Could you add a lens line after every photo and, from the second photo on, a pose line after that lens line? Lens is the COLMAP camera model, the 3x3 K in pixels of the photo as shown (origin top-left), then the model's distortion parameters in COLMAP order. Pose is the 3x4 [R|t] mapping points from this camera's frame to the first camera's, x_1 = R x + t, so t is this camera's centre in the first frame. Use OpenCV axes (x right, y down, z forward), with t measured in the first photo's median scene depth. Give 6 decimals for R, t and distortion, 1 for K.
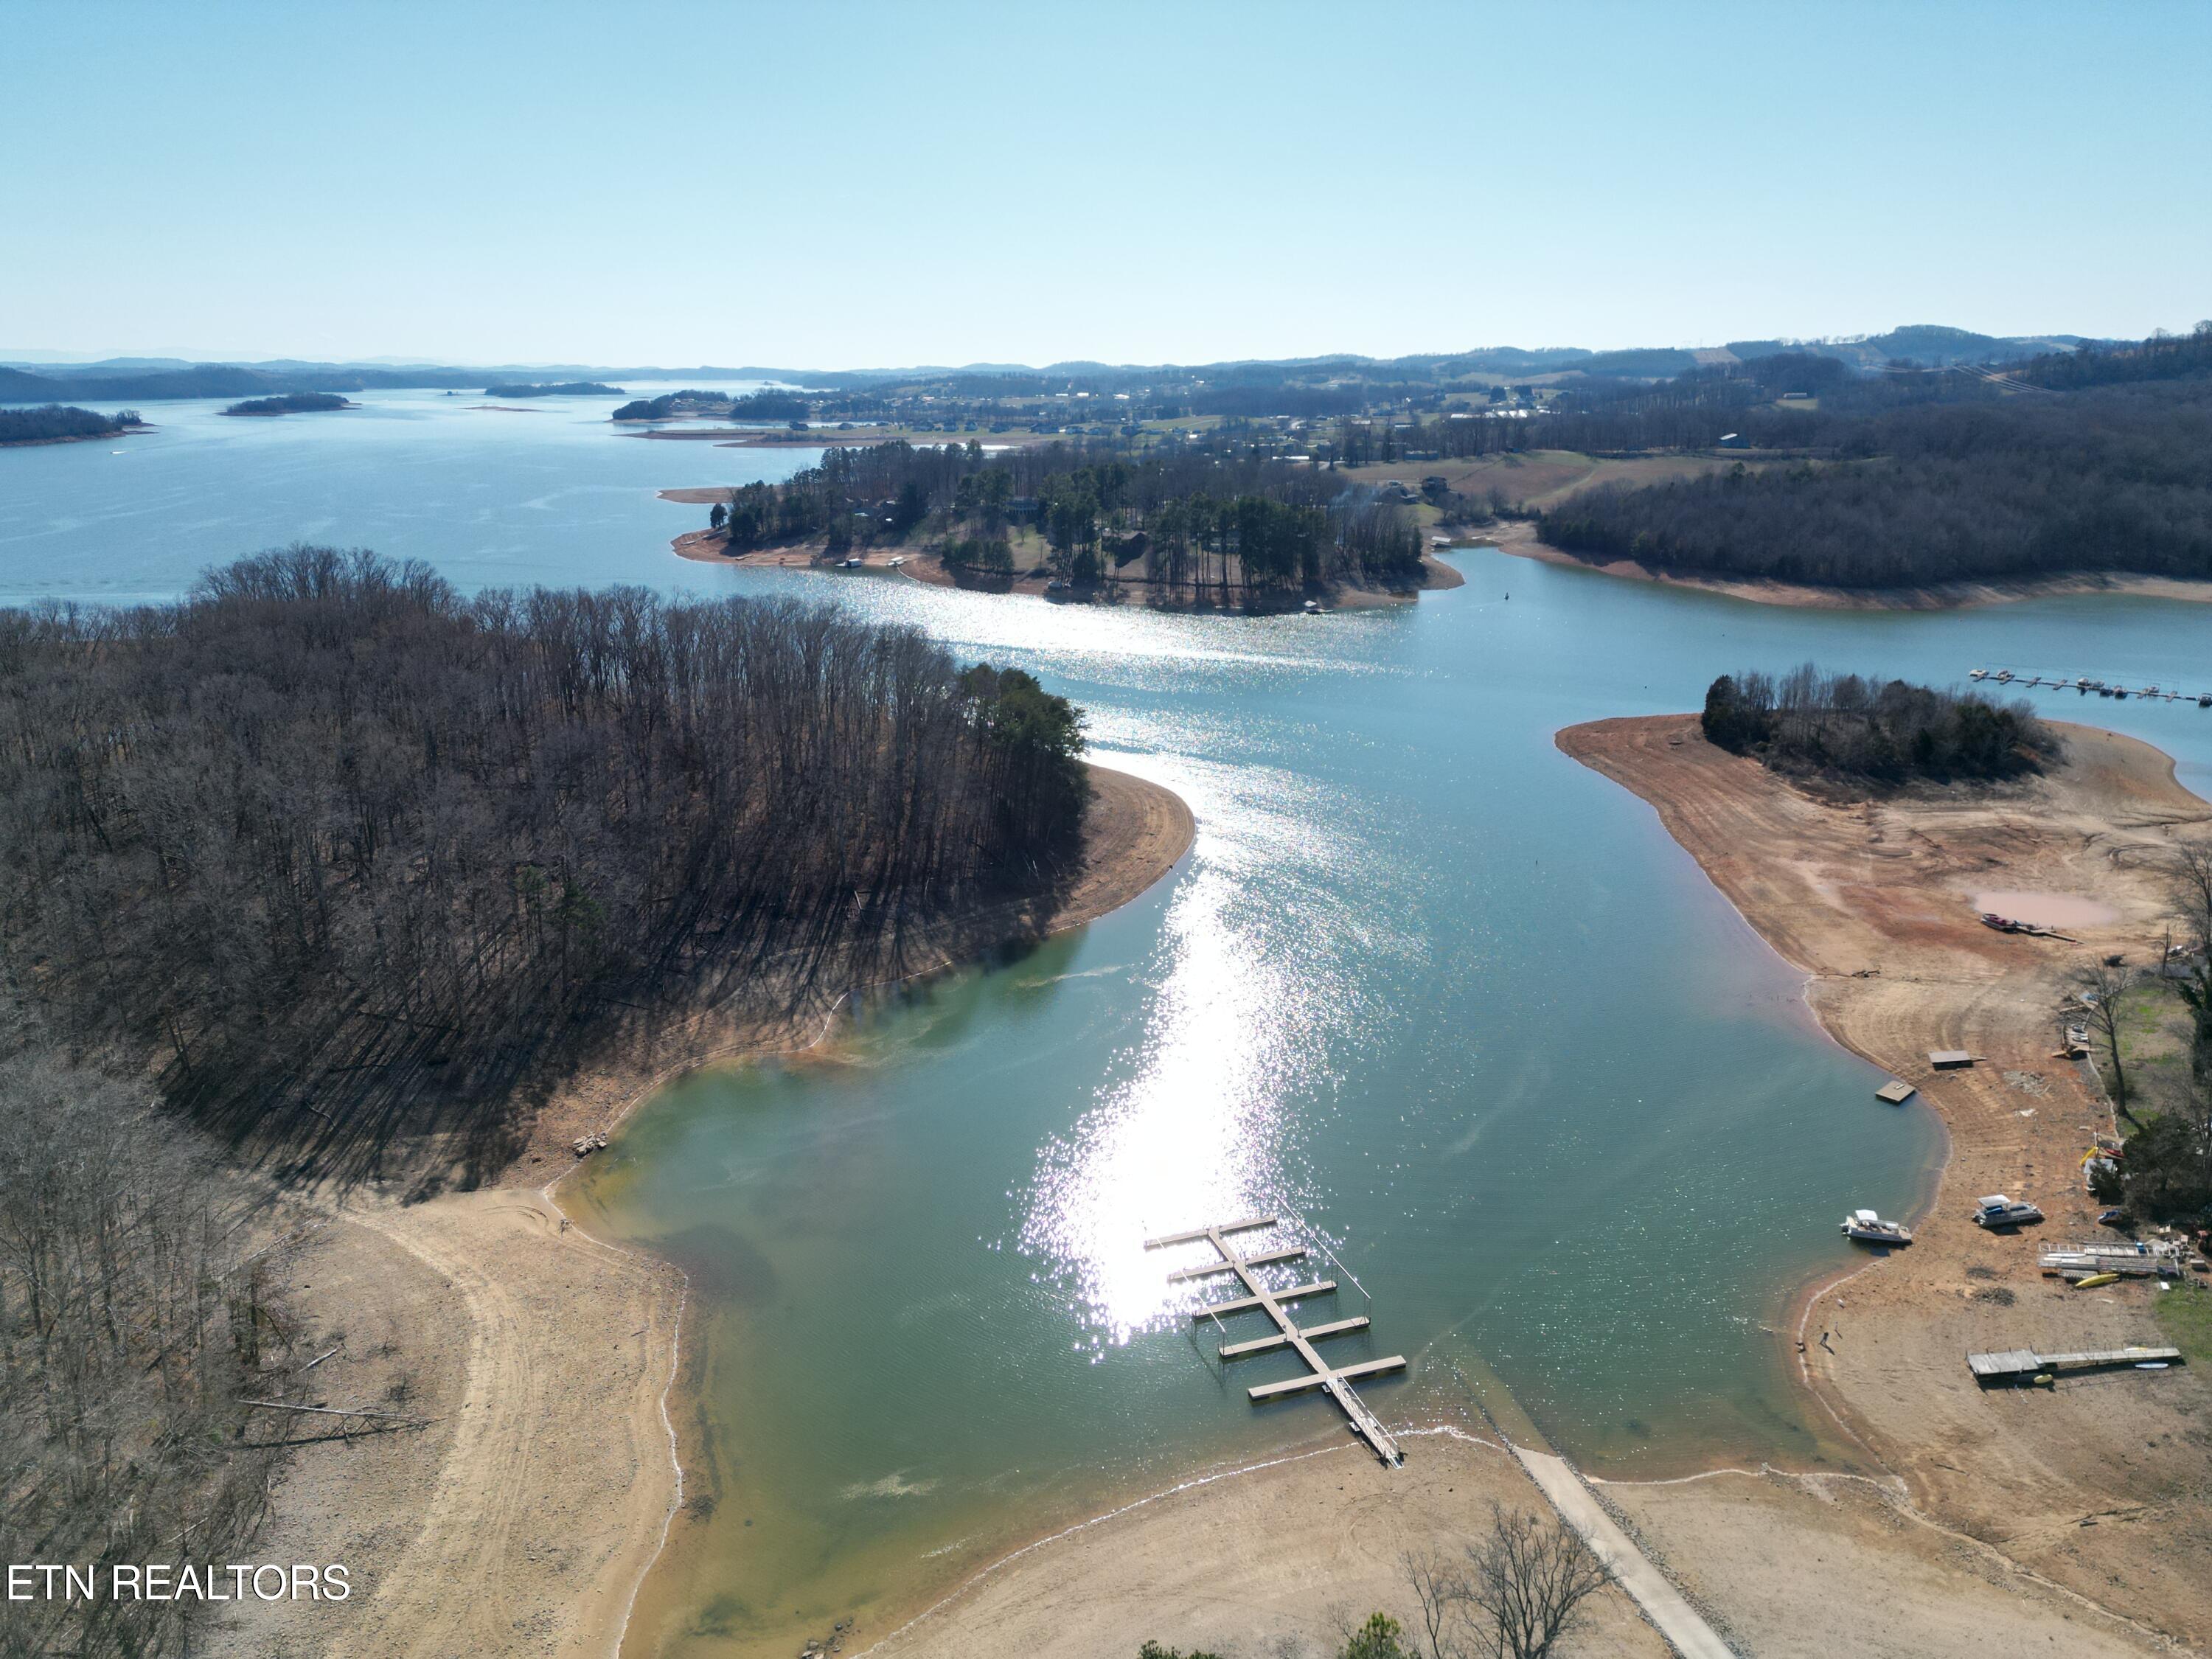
lens RADIAL K [[1539.5, 0, 1106.0], [0, 1539.5, 829.5], [0, 0, 1]] dist [0.091932, -0.095312]
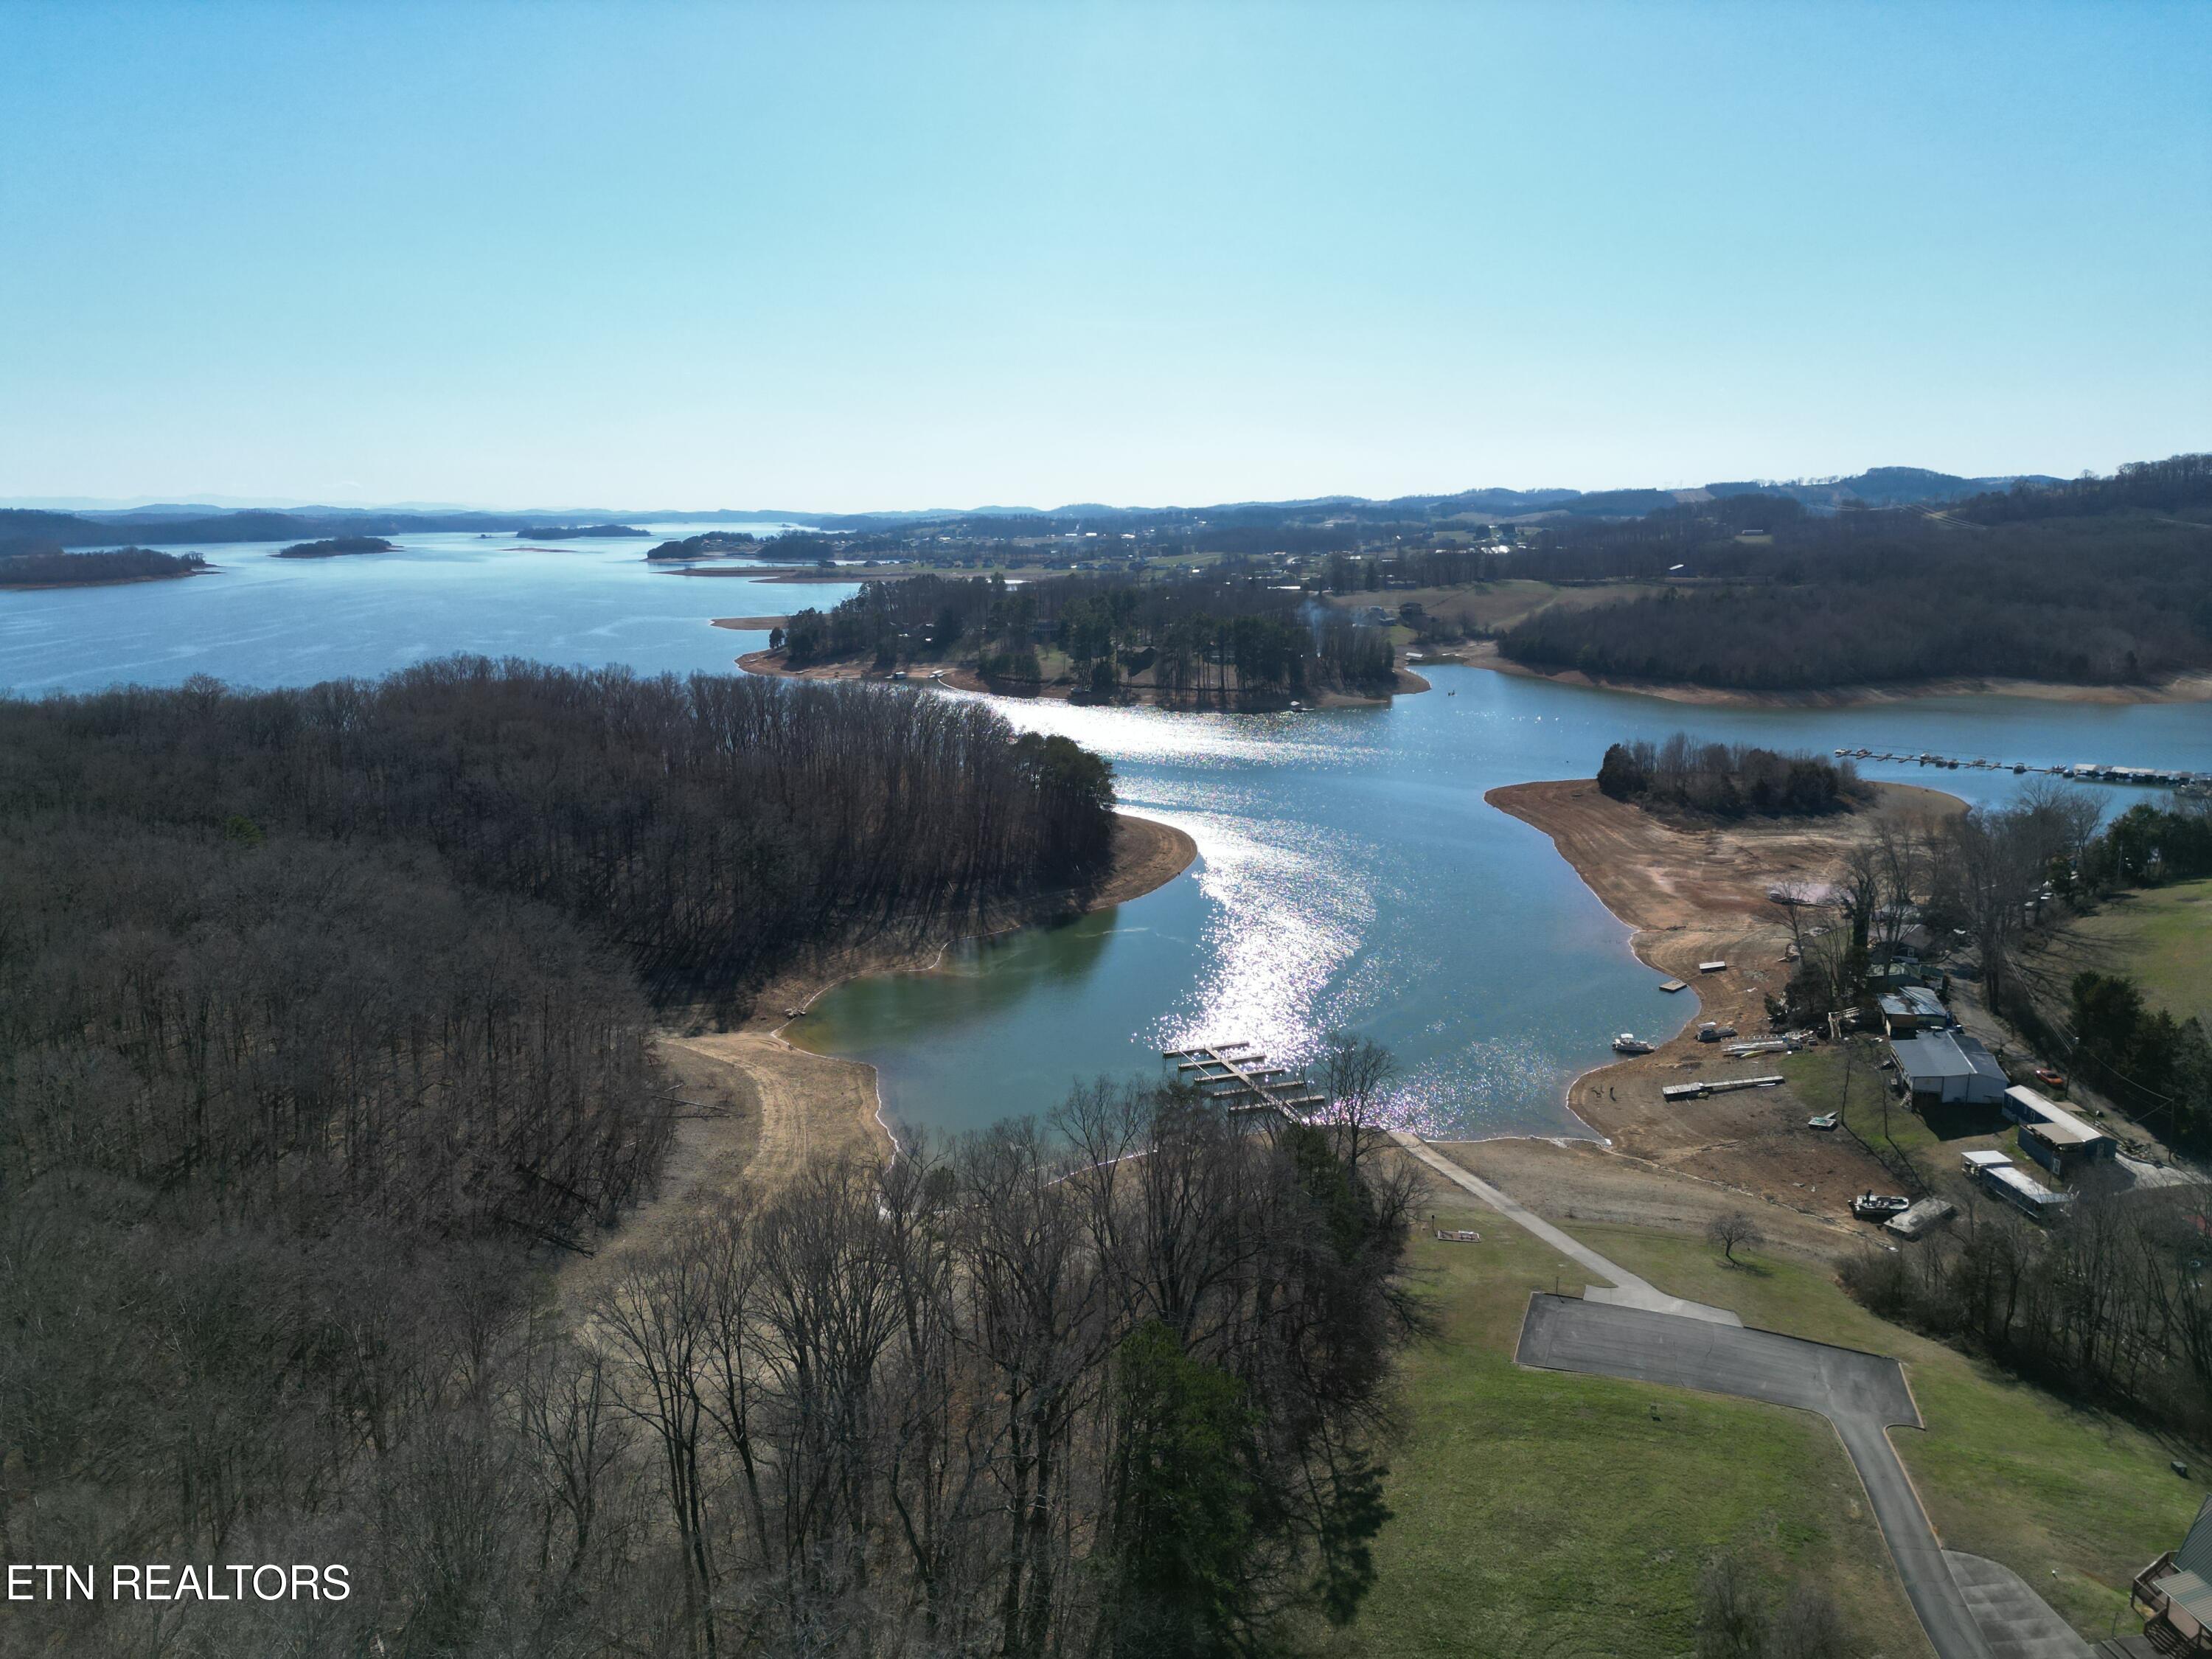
lens RADIAL K [[1539.5, 0, 1106.0], [0, 1539.5, 829.5], [0, 0, 1]] dist [0.091932, -0.095312]
pose [[0.999986, -0.003395, -0.004011, -0.013161], [0.003041, 0.996361, -0.085176, 0.086547], [0.004285, 0.085163, 0.996358, -0.283349]]
